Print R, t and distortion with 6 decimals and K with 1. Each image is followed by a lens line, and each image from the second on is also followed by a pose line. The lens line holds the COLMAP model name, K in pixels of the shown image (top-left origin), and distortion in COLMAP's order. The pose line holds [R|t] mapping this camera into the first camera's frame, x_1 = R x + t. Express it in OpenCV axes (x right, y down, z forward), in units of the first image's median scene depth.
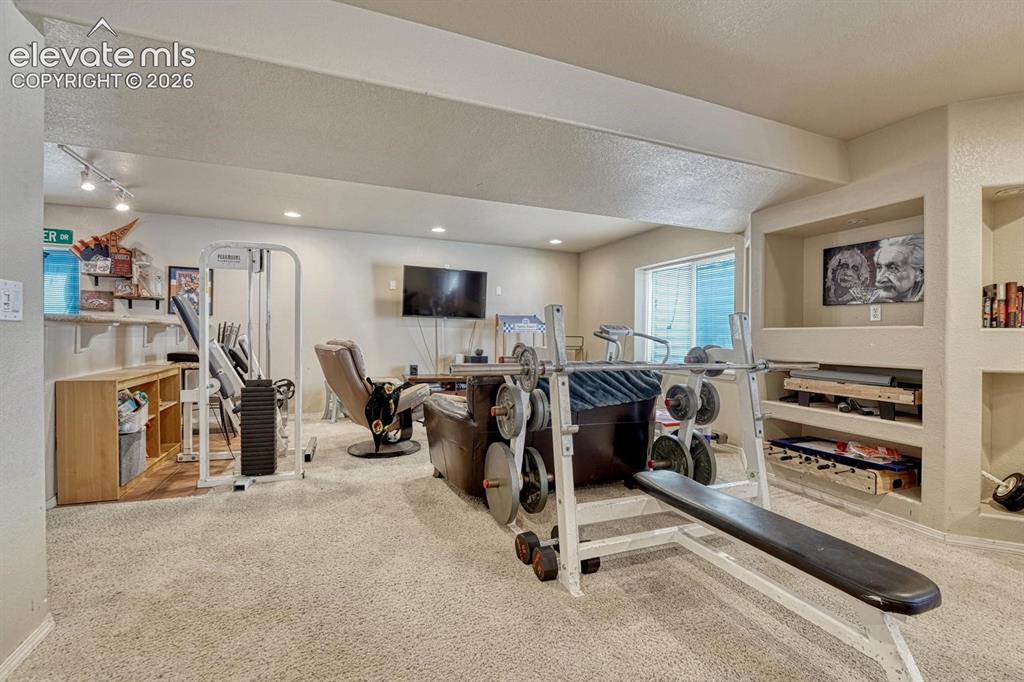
lens RADIAL K [[443.8, 0, 511.0], [0, 443.8, 341.2], [0, 0, 1]] dist [-0.013260, -0.000246]
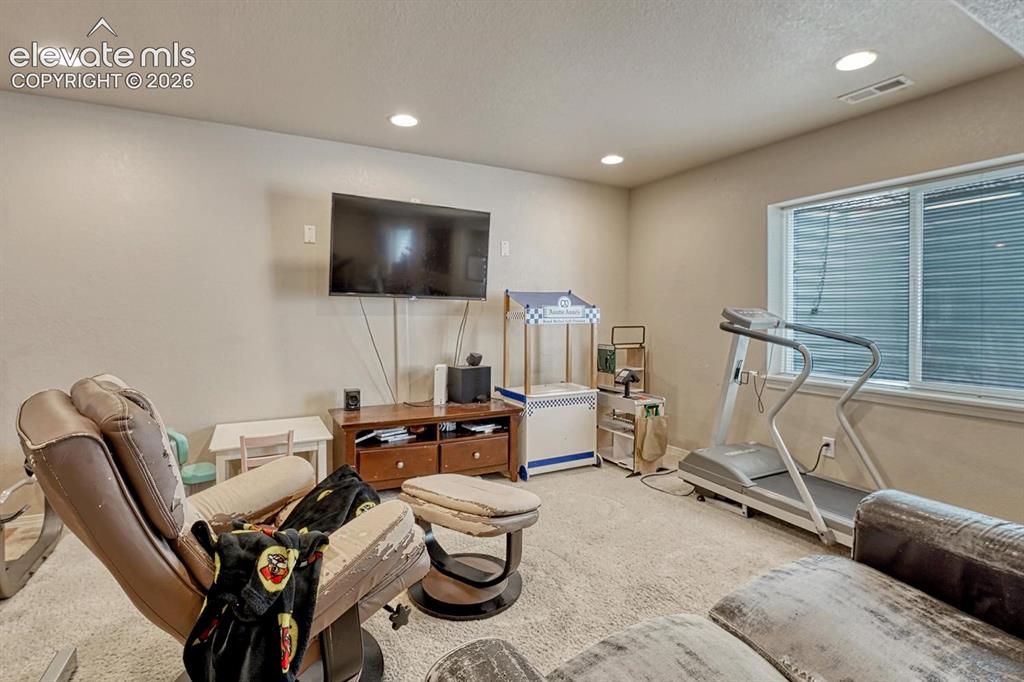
lens RADIAL K [[443.8, 0, 498.5], [0, 443.8, 302.9], [0, 0, 1]] dist [-0.013260, -0.000246]
pose [[0.992207, -0.008785, 0.124287, -0.119656], [0.012963, 0.999376, -0.032851, -0.028603], [-0.123921, 0.034206, 0.991702, 0.491682]]
